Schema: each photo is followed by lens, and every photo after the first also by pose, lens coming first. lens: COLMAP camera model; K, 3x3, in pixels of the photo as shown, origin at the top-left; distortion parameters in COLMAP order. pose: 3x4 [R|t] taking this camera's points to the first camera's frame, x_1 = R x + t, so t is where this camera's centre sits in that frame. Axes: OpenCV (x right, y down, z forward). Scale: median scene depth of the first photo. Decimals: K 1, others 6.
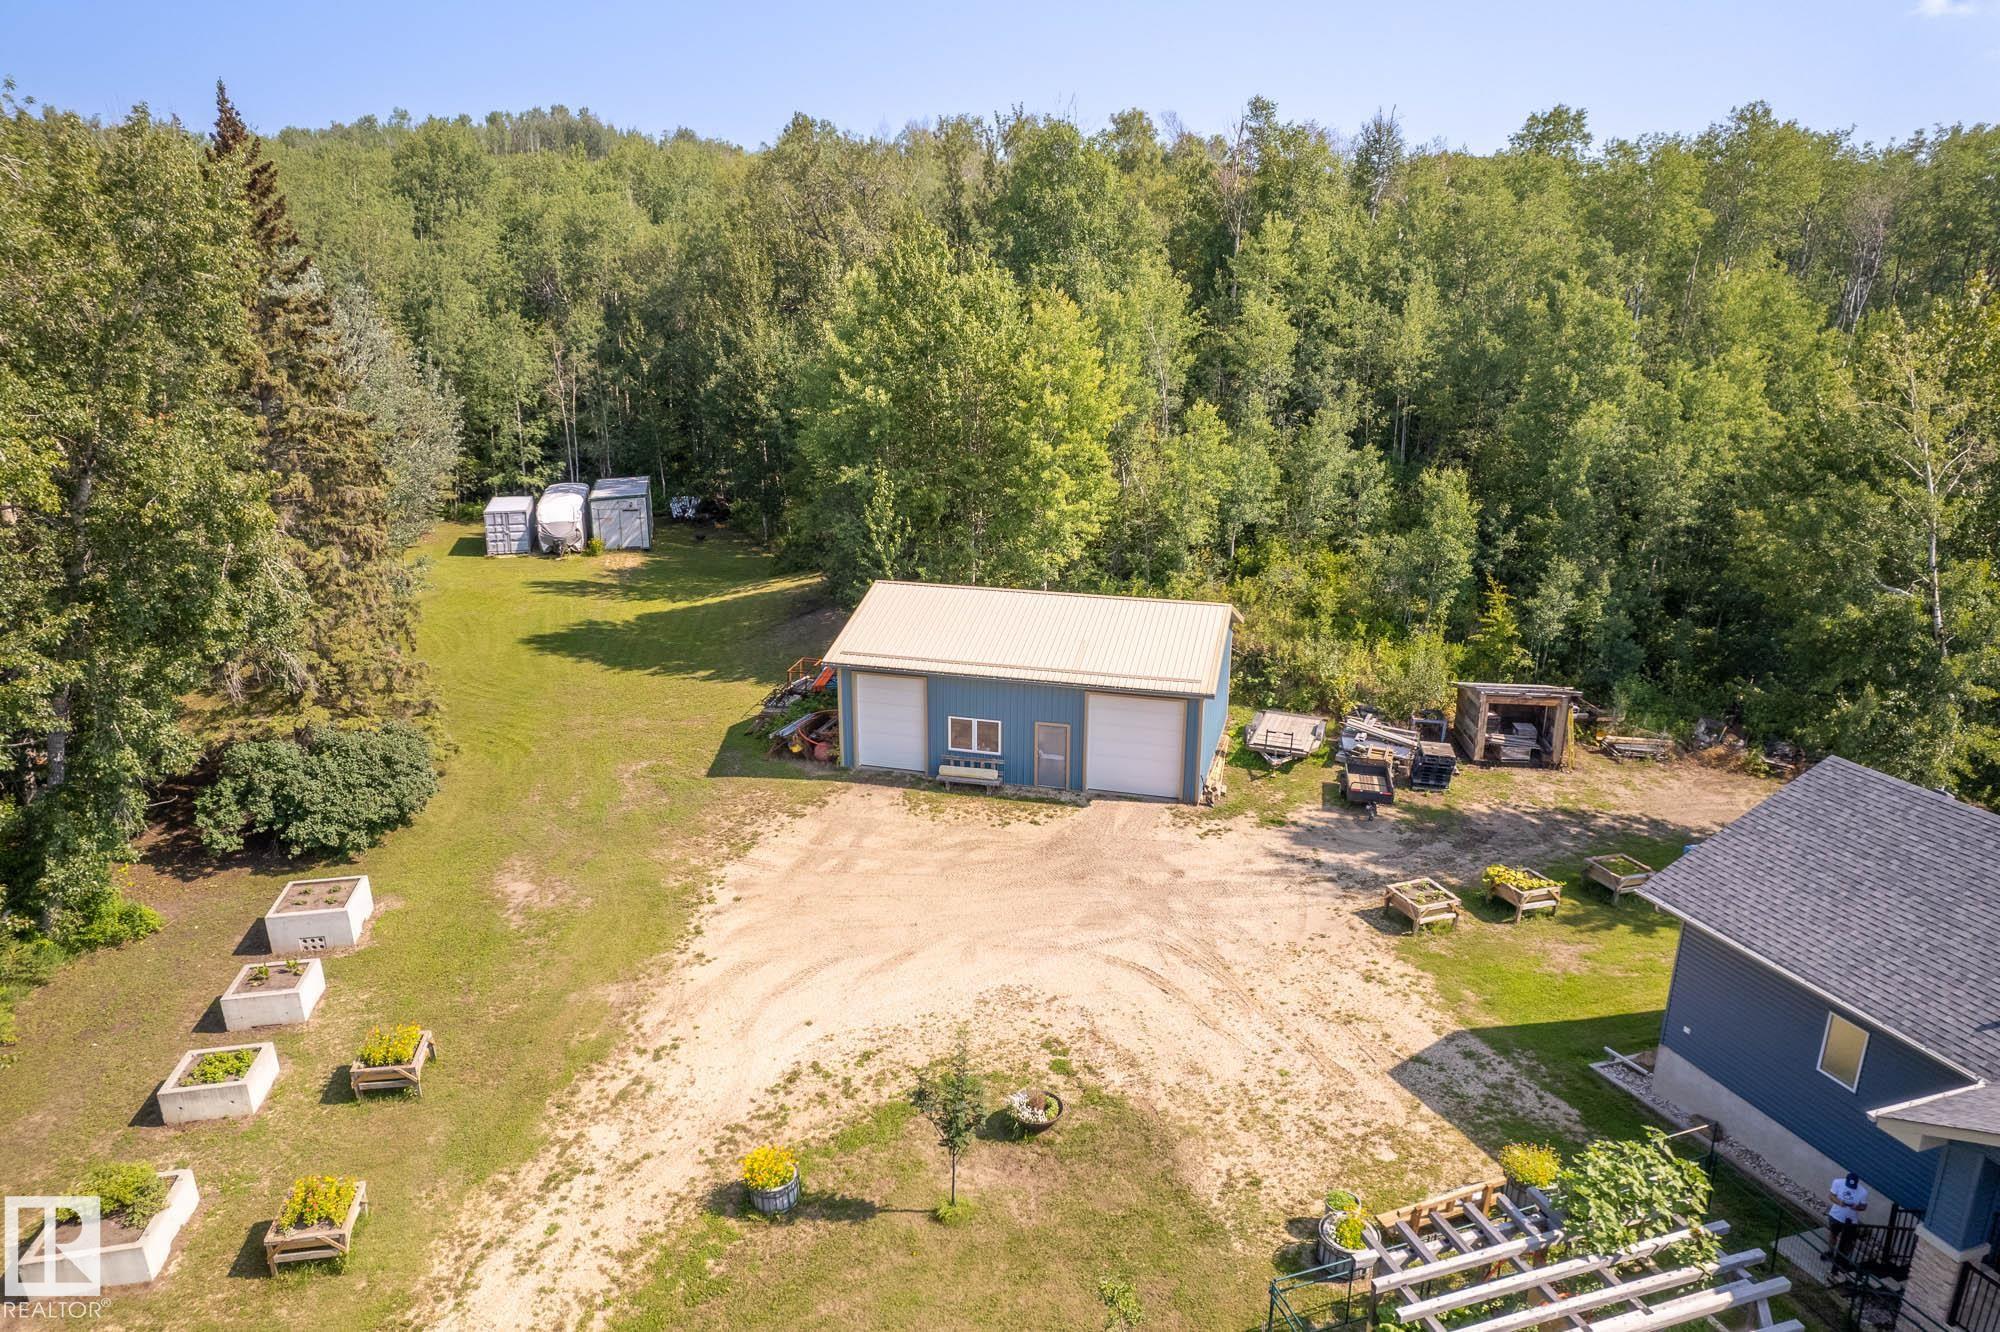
lens RADIAL K [[1291.4, 0, 999.4], [0, 1291.4, 682.3], [0, 0, 1]] dist [-0.094401, 0.080315]
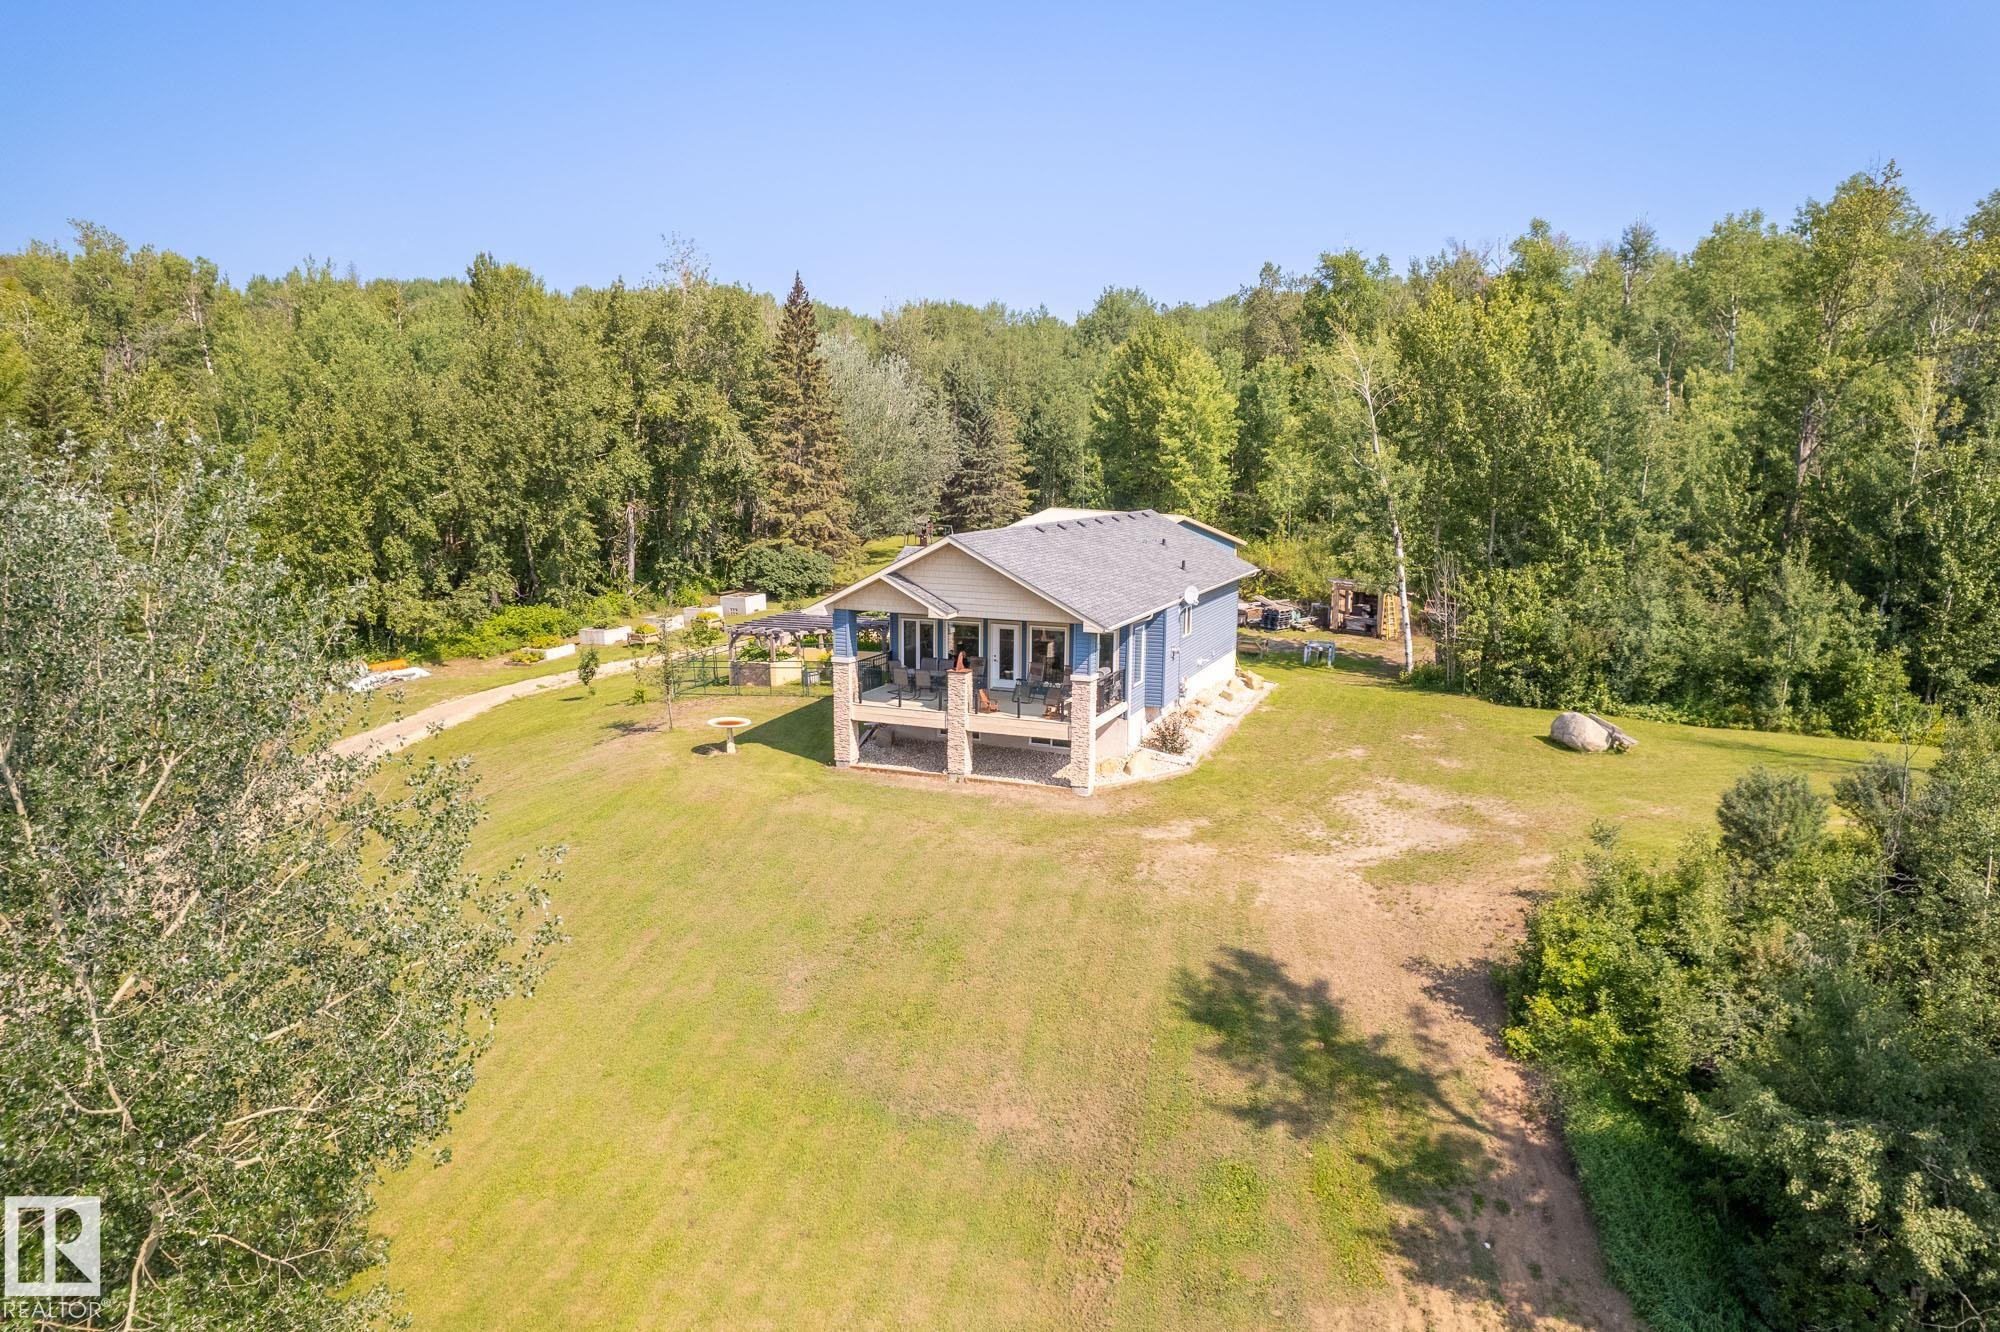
lens RADIAL K [[1291.4, 0, 999.4], [0, 1291.4, 682.3], [0, 0, 1]] dist [-0.094401, 0.080315]
pose [[0.766108, 0.109727, -0.633275, 0.950780], [-0.186869, 0.980780, -0.056127, 0.257458], [0.614945, 0.161339, 0.771889, -0.375384]]
